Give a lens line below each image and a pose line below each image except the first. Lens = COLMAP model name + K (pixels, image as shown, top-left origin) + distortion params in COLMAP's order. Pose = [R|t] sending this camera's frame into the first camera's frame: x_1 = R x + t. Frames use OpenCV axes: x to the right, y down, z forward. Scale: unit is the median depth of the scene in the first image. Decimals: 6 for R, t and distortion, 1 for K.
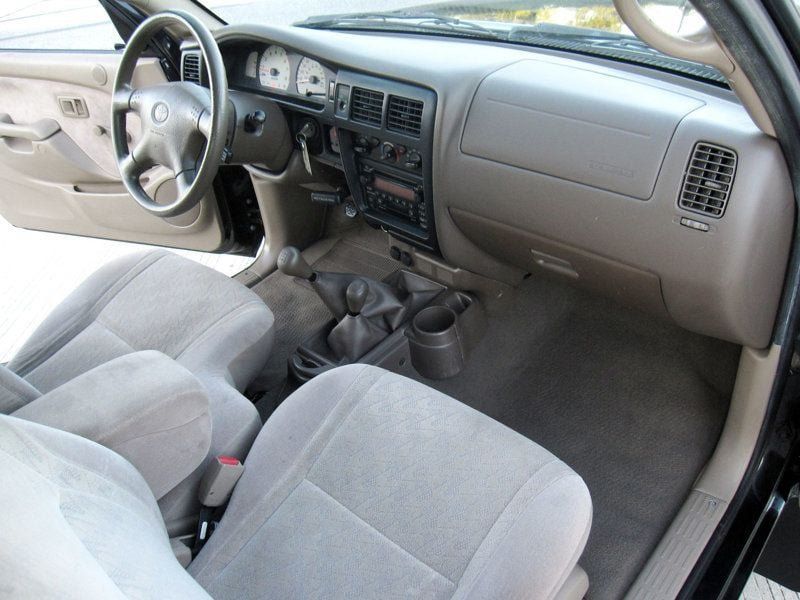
lens RADIAL K [[669.2, 0, 400.0], [0, 669.2, 300.0], [0, 0, 1]] dist [-0.047855, 0.012336]
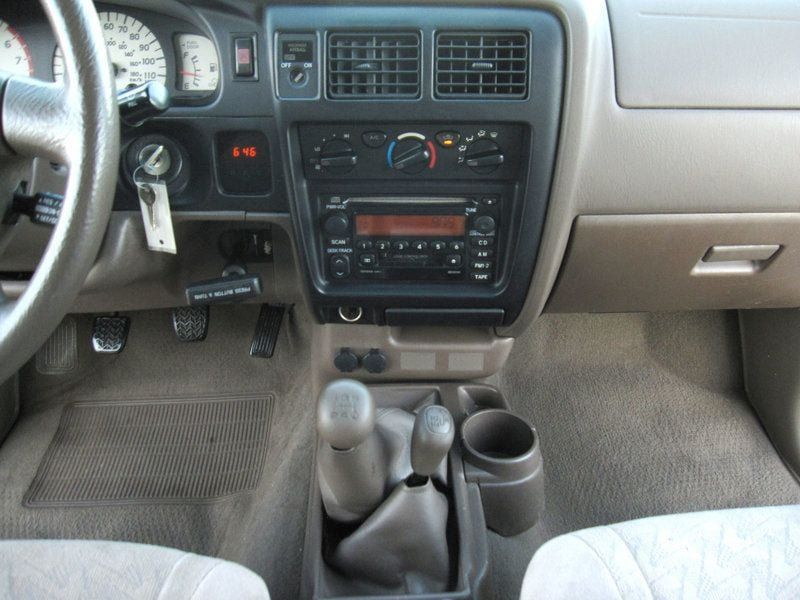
lens RADIAL K [[669.2, 0, 400.0], [0, 669.2, 300.0], [0, 0, 1]] dist [-0.047855, 0.012336]
pose [[0.709345, -0.233876, 0.664929, -0.348158], [0.339873, 0.939928, -0.031975, -0.087447], [-0.617507, 0.248673, 0.746221, 0.567035]]
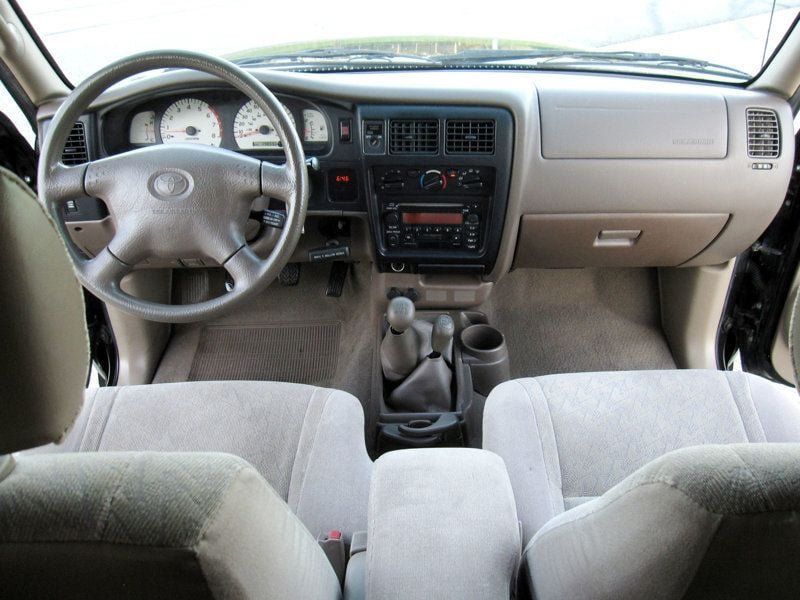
lens RADIAL K [[676.5, 0, 400.0], [0, 676.5, 300.0], [0, 0, 1]] dist [-0.077759, 0.000224]
pose [[0.731573, -0.269274, 0.626332, -0.625701], [0.333089, 0.942755, 0.016255, -0.078574], [-0.594855, 0.196733, 0.779387, 0.263298]]
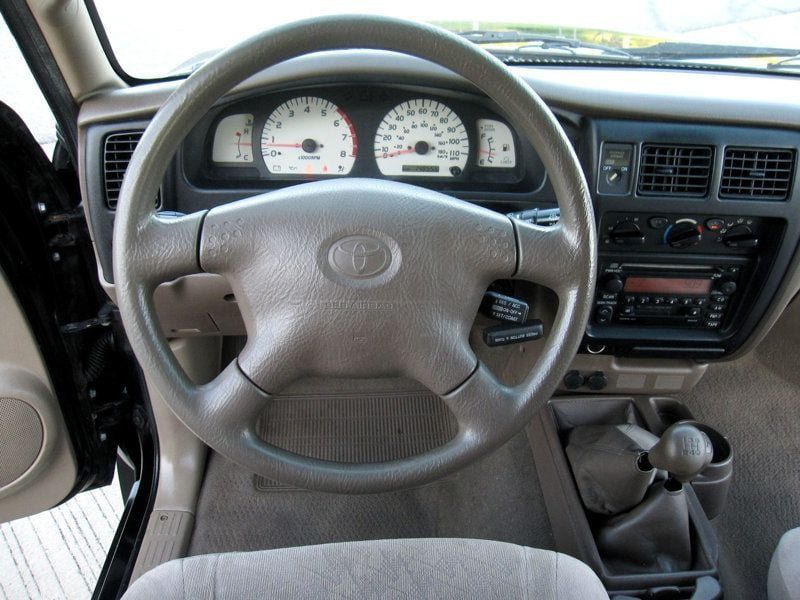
lens RADIAL K [[676.5, 0, 400.0], [0, 676.5, 300.0], [0, 0, 1]] dist [-0.077759, 0.000224]
pose [[0.695325, -0.271036, 0.665630, -0.584602], [0.322617, 0.945316, 0.047912, -0.246330], [-0.642216, 0.181429, 0.744743, 0.617019]]
